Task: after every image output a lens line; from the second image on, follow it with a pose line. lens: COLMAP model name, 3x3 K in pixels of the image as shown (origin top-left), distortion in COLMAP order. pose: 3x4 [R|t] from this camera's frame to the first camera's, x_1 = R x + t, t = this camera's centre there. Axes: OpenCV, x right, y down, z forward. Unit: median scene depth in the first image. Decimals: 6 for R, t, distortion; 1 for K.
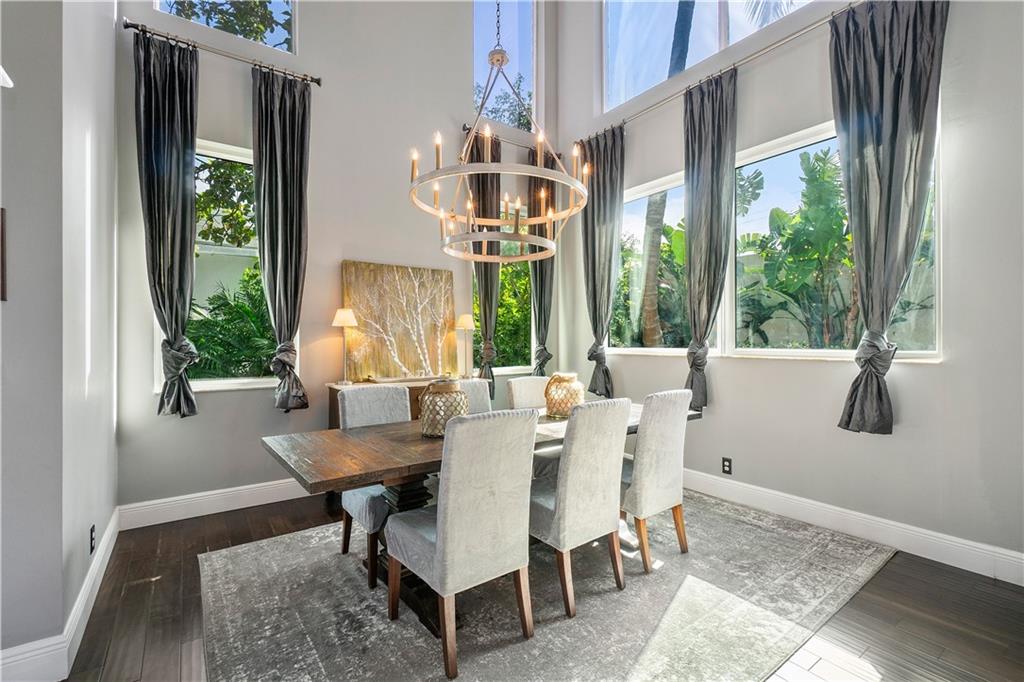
lens RADIAL K [[458.2, 0, 511.4], [0, 458.2, 333.0], [0, 0, 1]] dist [0.000389, 0.000019]
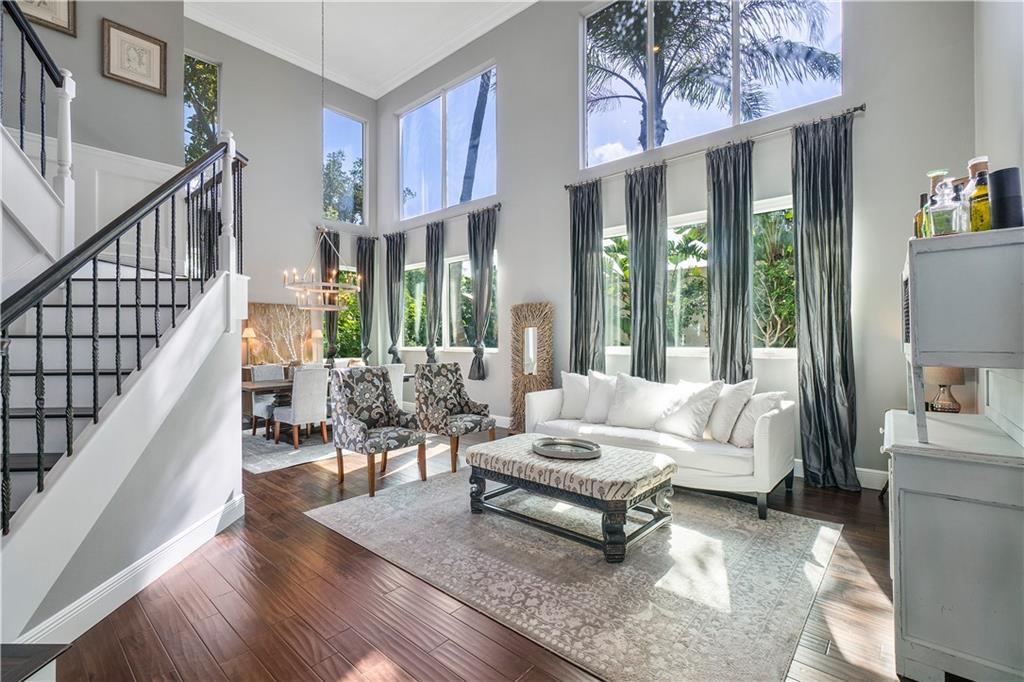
lens RADIAL K [[458.2, 0, 511.4], [0, 458.2, 333.0], [0, 0, 1]] dist [0.000389, 0.000019]
pose [[0.973797, 0.001157, 0.227414, 0.262331], [-0.002761, 0.999974, 0.006733, -0.044539], [-0.227401, -0.007184, 0.973775, -1.069158]]
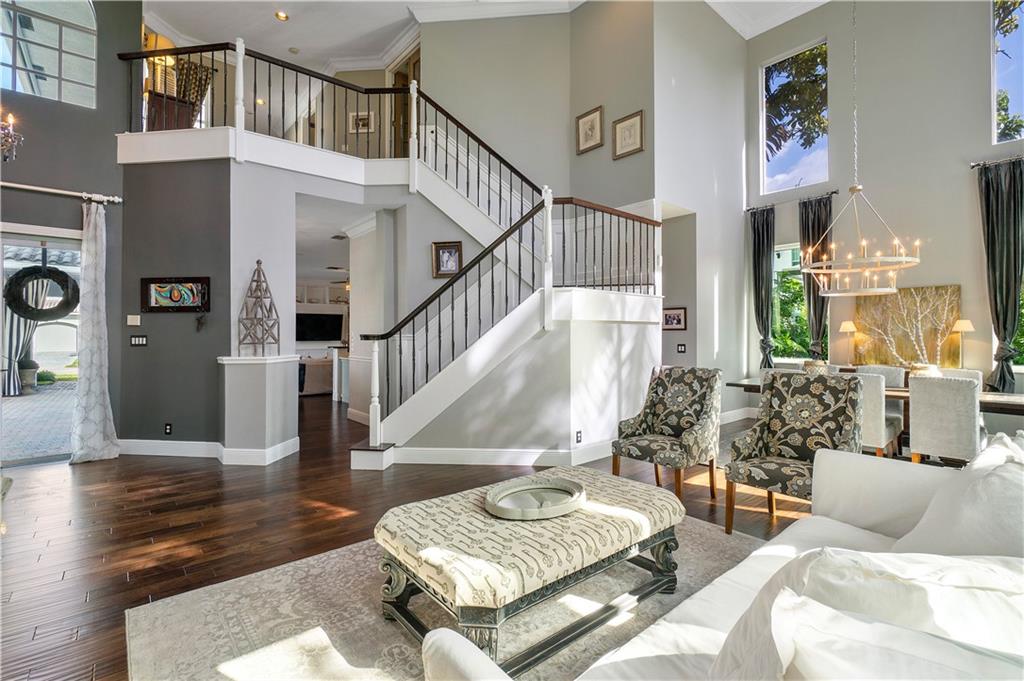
lens RADIAL K [[458.2, 0, 511.4], [0, 458.2, 332.5], [0, 0, 1]] dist [0.000389, 0.000019]
pose [[0.096235, -0.002878, -0.995354, 1.092906], [0.021878, 0.999760, -0.000775, -0.034060], [0.995118, -0.021702, 0.096275, -0.376115]]
